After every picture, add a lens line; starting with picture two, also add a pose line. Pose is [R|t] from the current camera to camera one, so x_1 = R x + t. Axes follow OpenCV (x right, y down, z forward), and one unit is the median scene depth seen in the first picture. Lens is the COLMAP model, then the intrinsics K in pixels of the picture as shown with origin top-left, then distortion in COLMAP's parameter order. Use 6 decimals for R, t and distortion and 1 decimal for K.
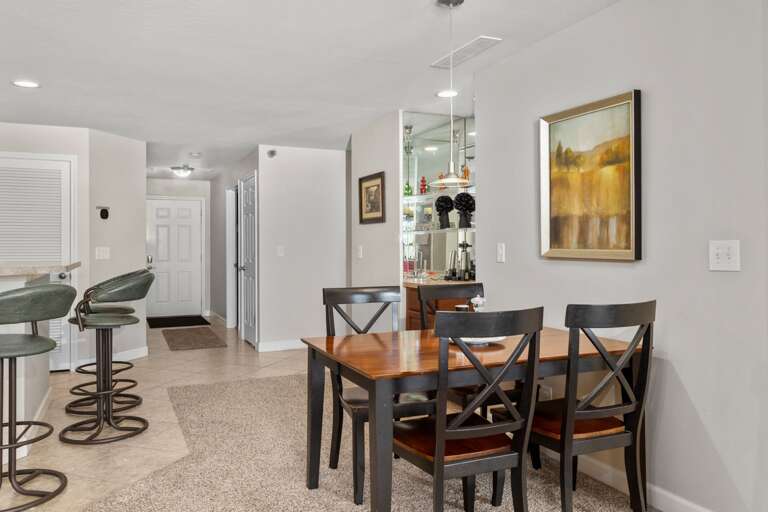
lens RADIAL K [[562.2, 0, 380.4], [0, 562.2, 250.0], [0, 0, 1]] dist [0.014762, 0.002421]
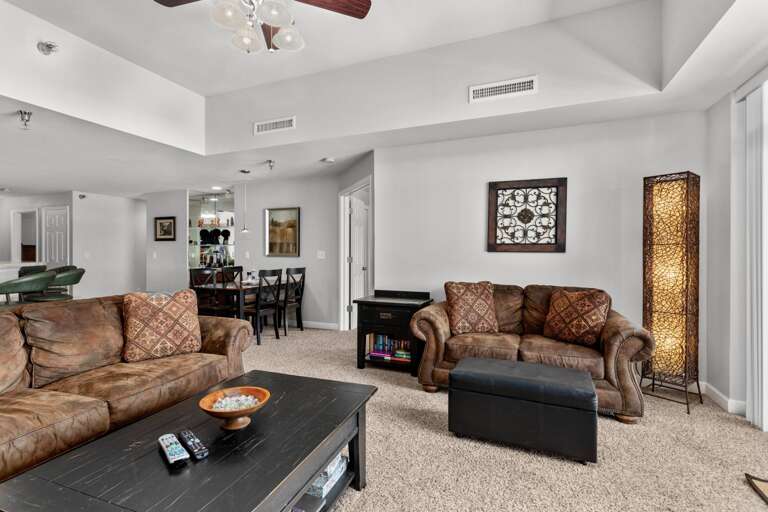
lens RADIAL K [[374.7, 0, 381.8], [0, 374.7, 256.2], [0, 0, 1]] dist [0.000528, 0.000048]
pose [[0.707921, 0.001430, 0.706290, -0.684491], [0.000521, 0.999997, -0.002548, 0.018910], [-0.706291, 0.002172, 0.707918, -0.832121]]
